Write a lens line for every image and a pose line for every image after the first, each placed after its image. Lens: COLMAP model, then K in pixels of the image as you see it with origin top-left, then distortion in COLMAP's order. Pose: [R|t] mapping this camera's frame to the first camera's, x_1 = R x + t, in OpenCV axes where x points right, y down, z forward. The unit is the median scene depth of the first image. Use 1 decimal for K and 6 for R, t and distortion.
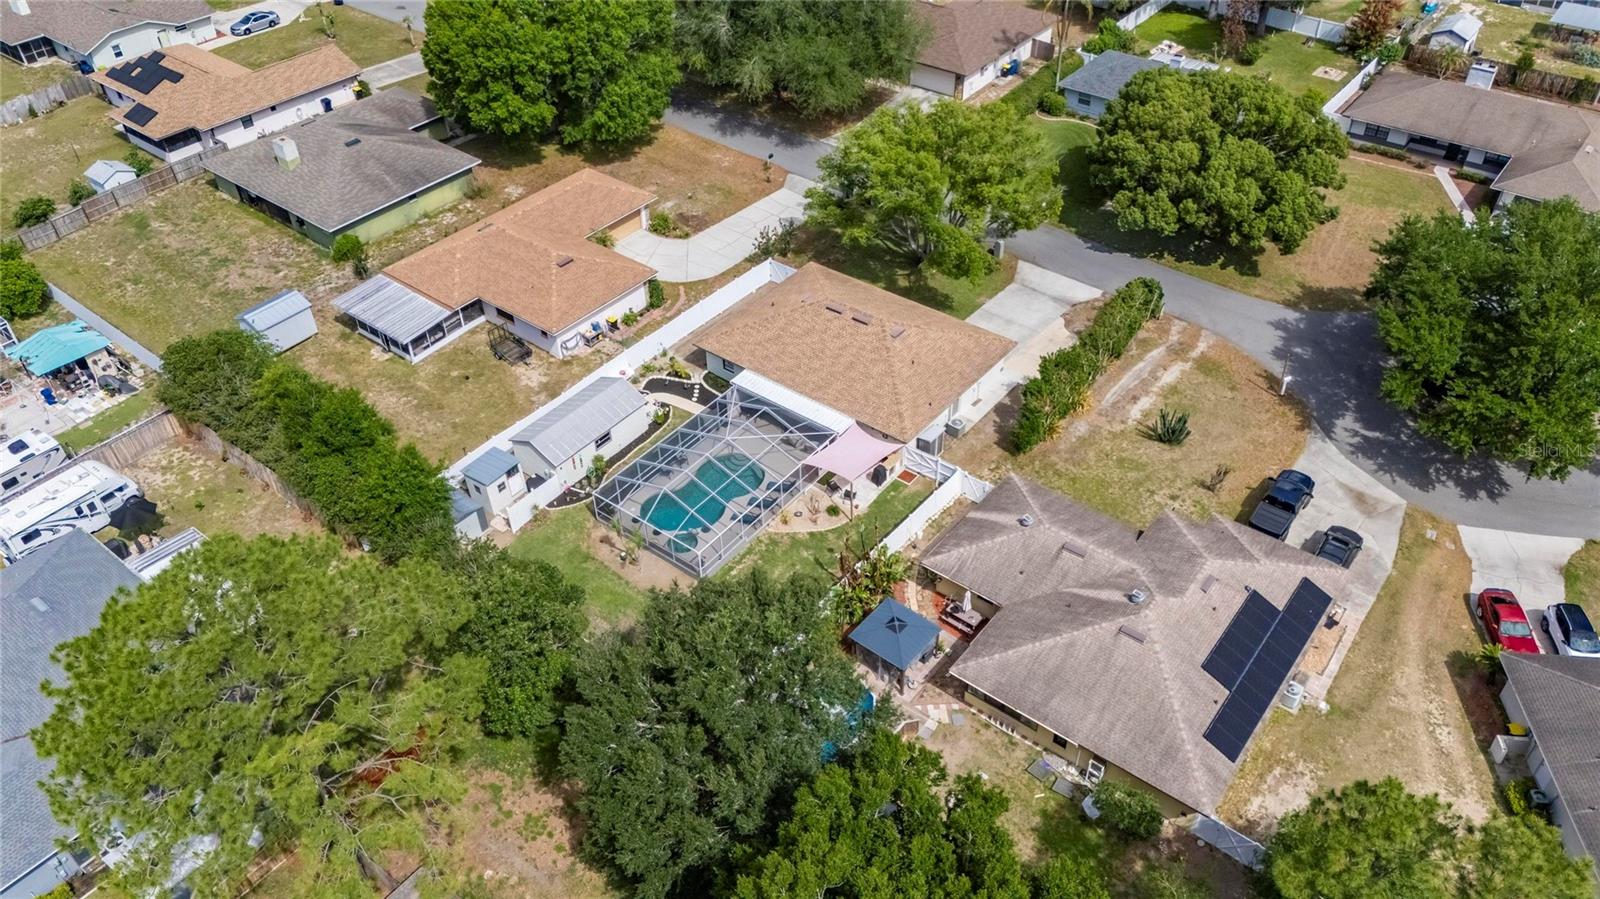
lens RADIAL K [[1173.7, 0, 809.4], [0, 1173.7, 452.9], [0, 0, 1]] dist [0.073563, -0.070638]
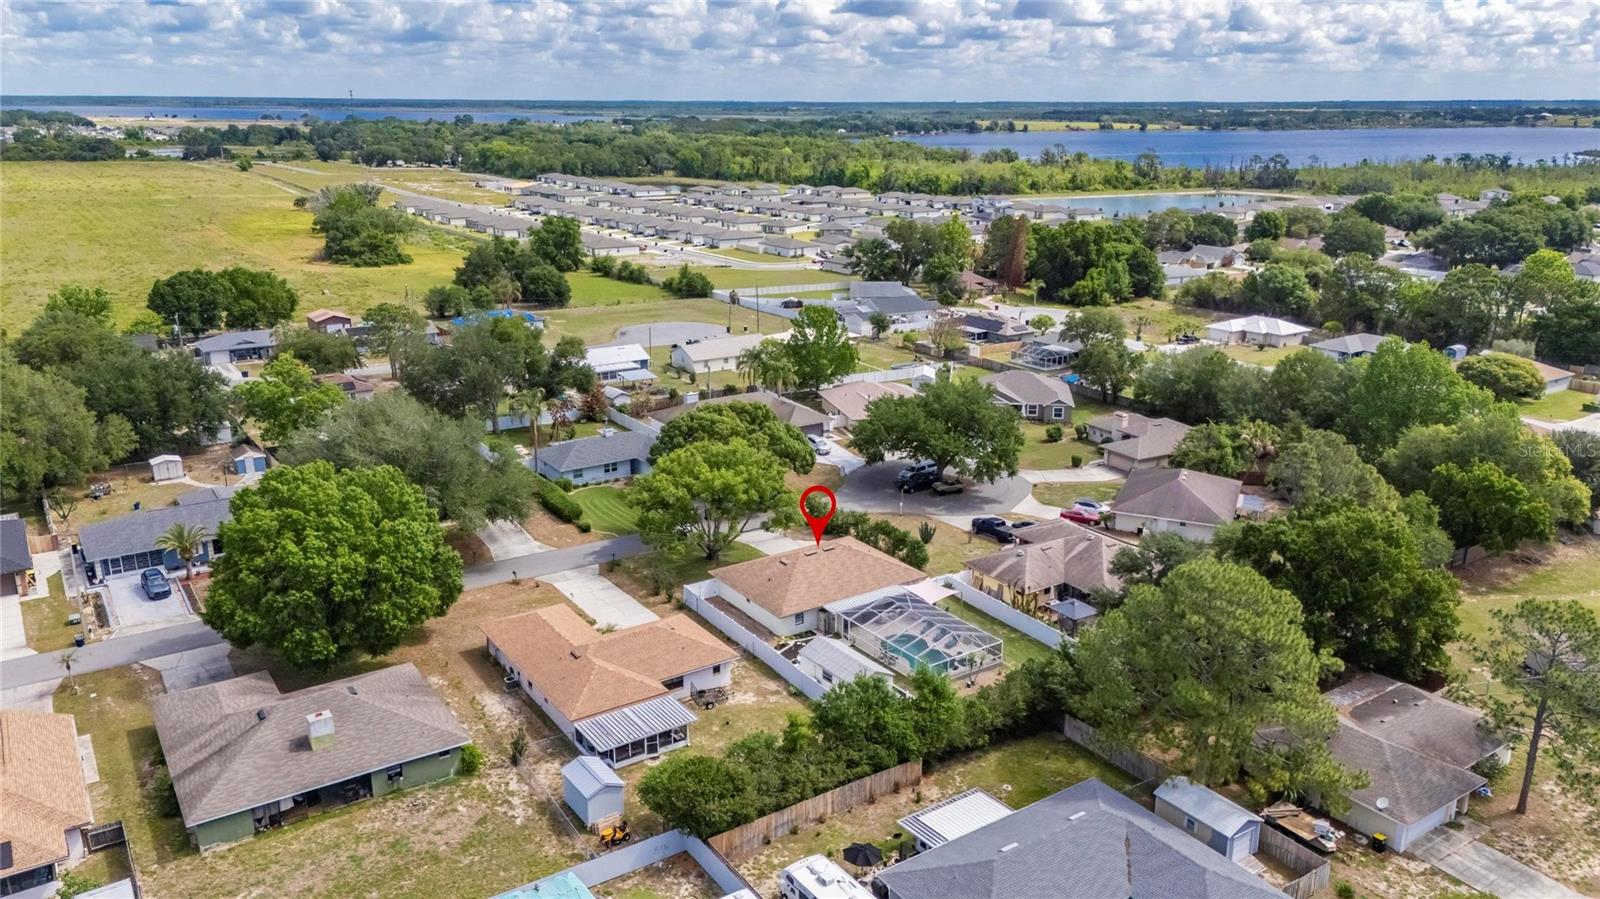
lens RADIAL K [[1173.7, 0, 809.4], [0, 1173.7, 452.9], [0, 0, 1]] dist [0.073563, -0.070638]
pose [[0.295717, -0.257522, 0.919910, -1.098808], [0.609532, 0.792339, 0.025867, -0.221579], [-0.735542, 0.553065, 0.391276, 0.297875]]
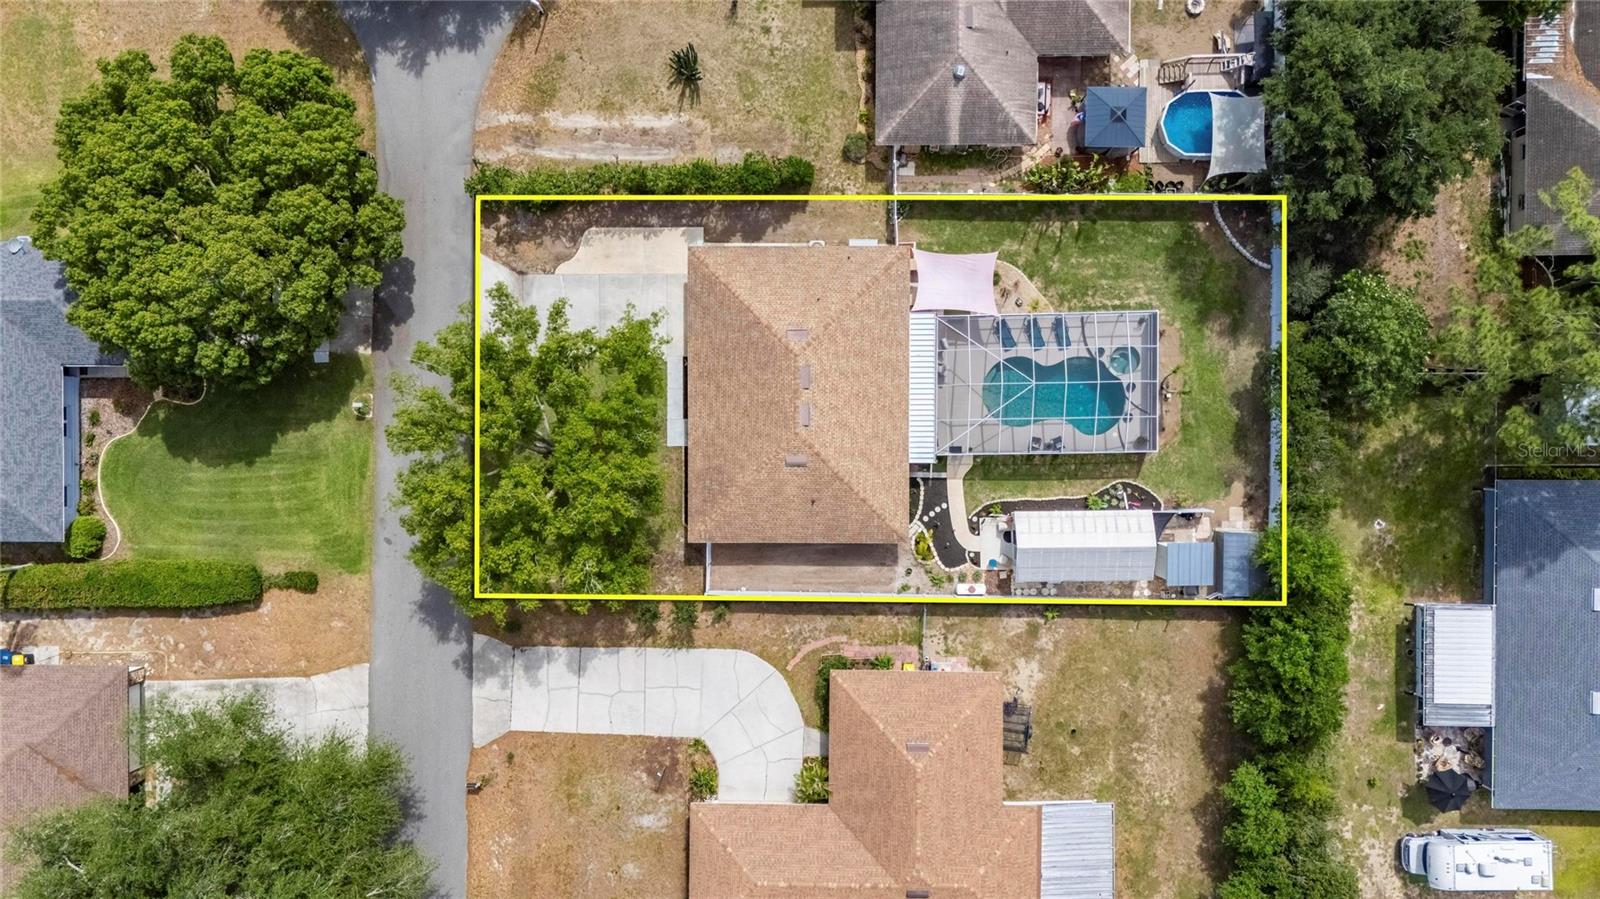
lens RADIAL K [[1177.1, 0, 810.2], [0, 1177.1, 441.1], [0, 0, 1]] dist [0.085250, -0.088351]
pose [[-0.615706, -0.787849, 0.014154, -0.005287], [0.534217, -0.404154, 0.742477, -0.652166], [-0.579239, 0.464709, 0.669722, 0.358437]]
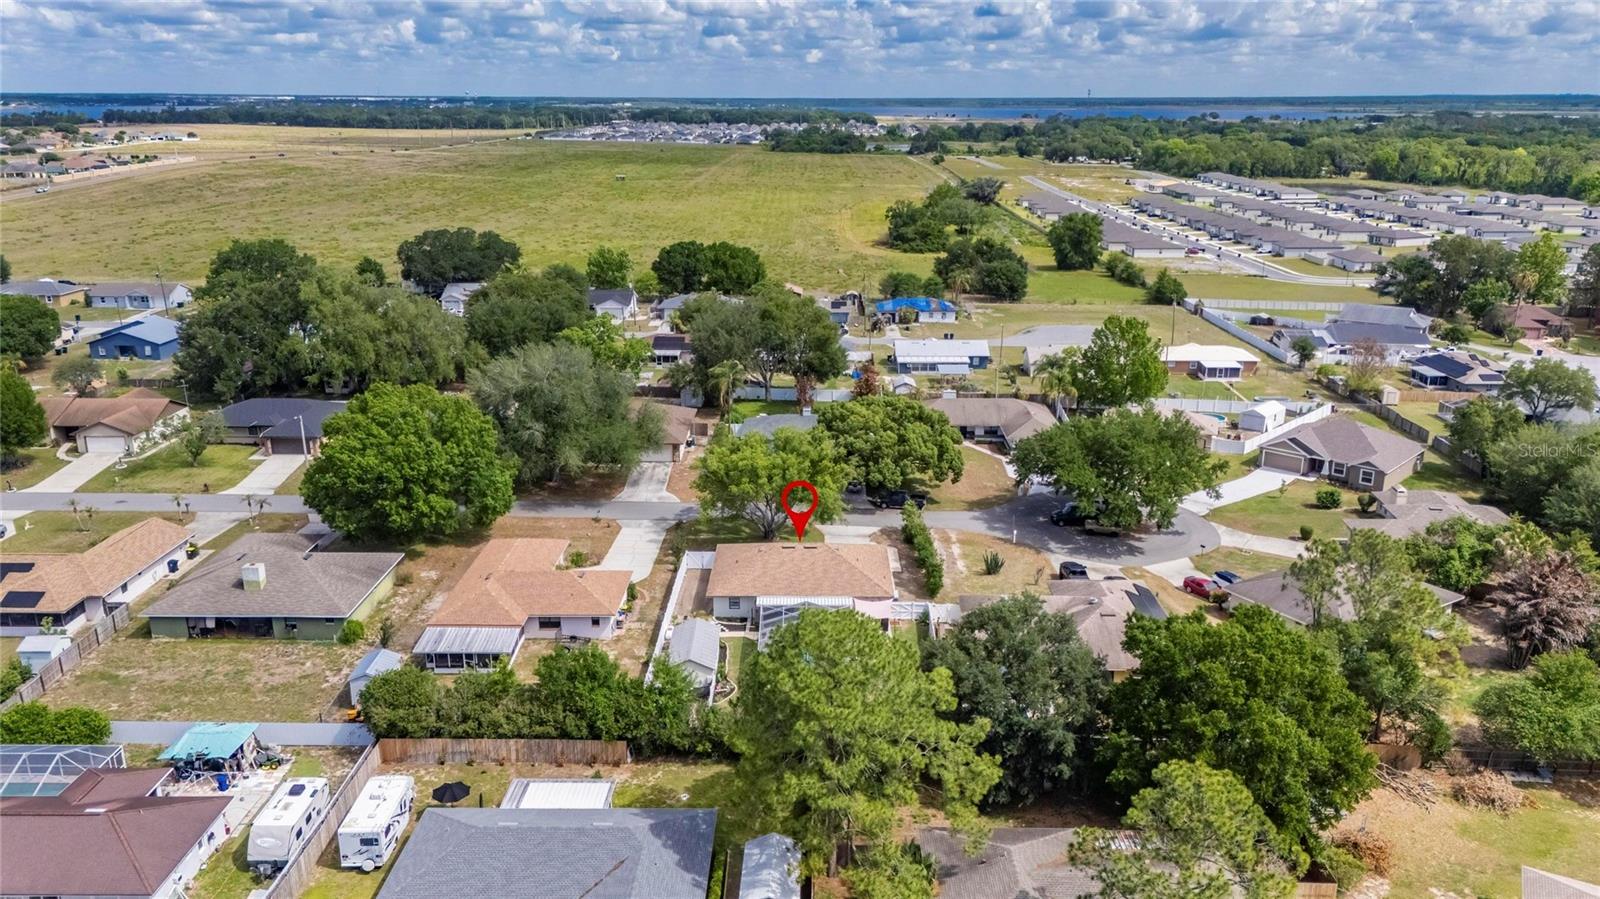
lens RADIAL K [[1173.7, 0, 809.4], [0, 1173.7, 452.9], [0, 0, 1]] dist [0.073563, -0.070638]
pose [[0.790702, -0.160693, 0.590735, -0.682674], [0.383552, 0.882112, -0.273433, 0.156600], [-0.477156, 0.442782, 0.759122, -0.156405]]
